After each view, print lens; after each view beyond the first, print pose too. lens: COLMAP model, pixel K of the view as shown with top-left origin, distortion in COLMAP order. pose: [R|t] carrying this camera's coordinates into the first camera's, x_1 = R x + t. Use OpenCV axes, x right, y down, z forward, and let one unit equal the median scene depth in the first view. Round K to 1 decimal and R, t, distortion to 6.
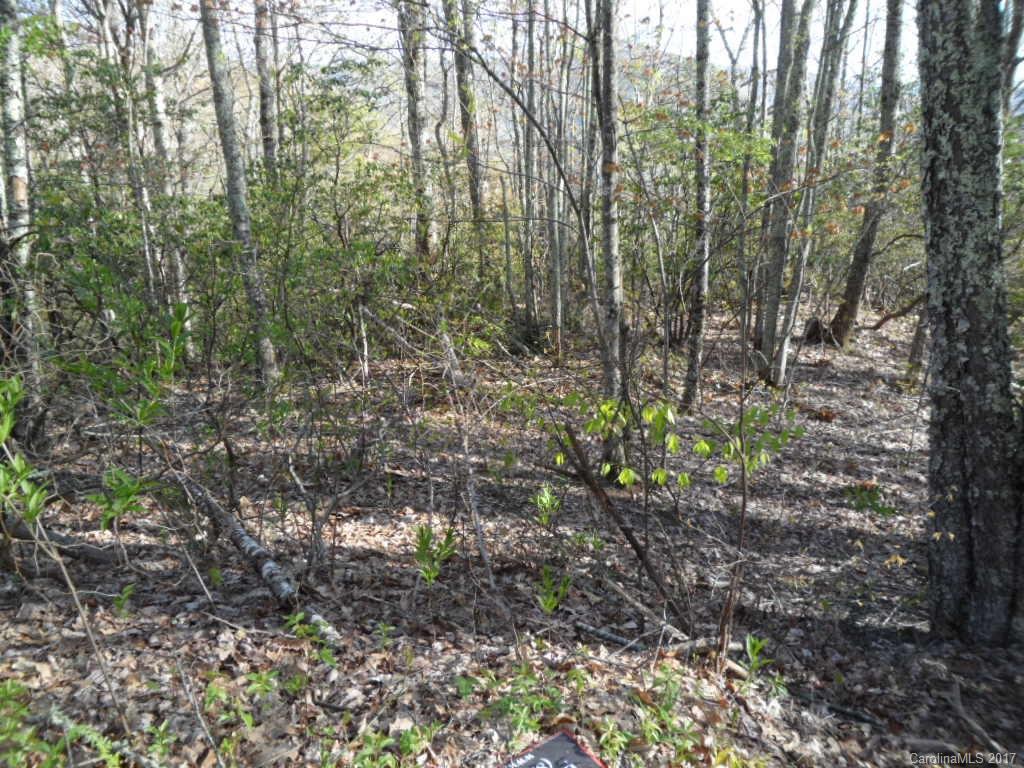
lens RADIAL K [[839.2, 0, 512.3], [0, 839.2, 366.6], [0, 0, 1]] dist [-0.073253, 0.094329]
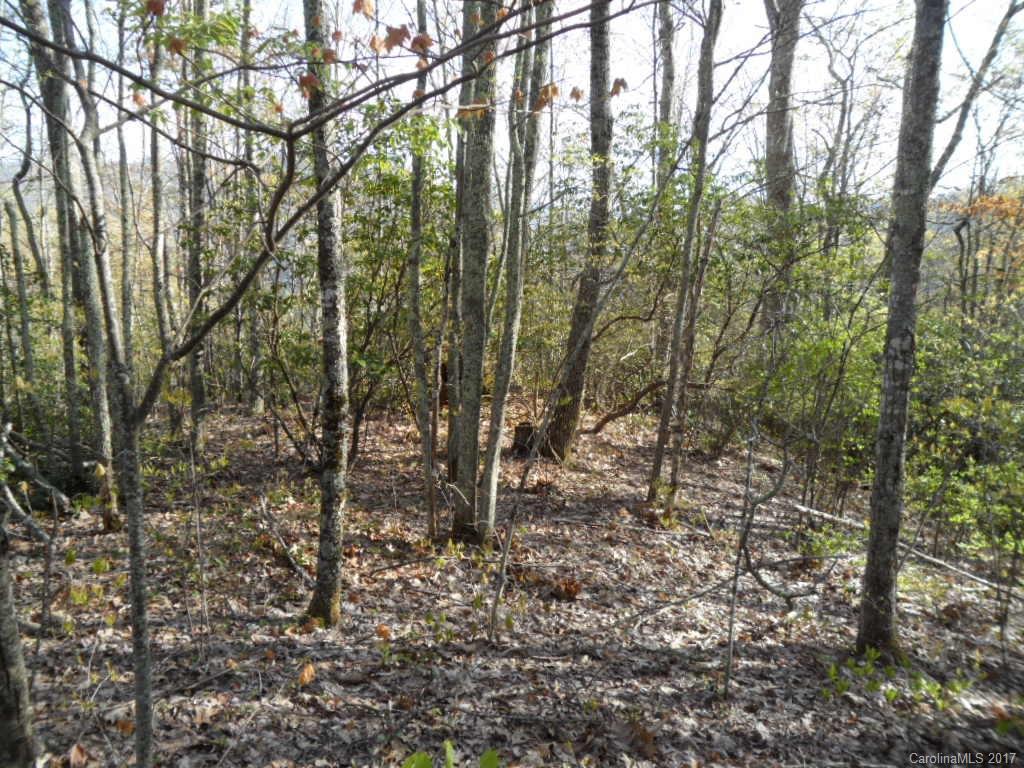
lens RADIAL K [[839.2, 0, 512.3], [0, 839.2, 366.6], [0, 0, 1]] dist [-0.073253, 0.094329]
pose [[0.939592, -0.015630, 0.341939, 0.111587], [0.058439, 0.991616, -0.115253, -0.027226], [-0.337271, 0.128273, 0.932628, 0.349875]]
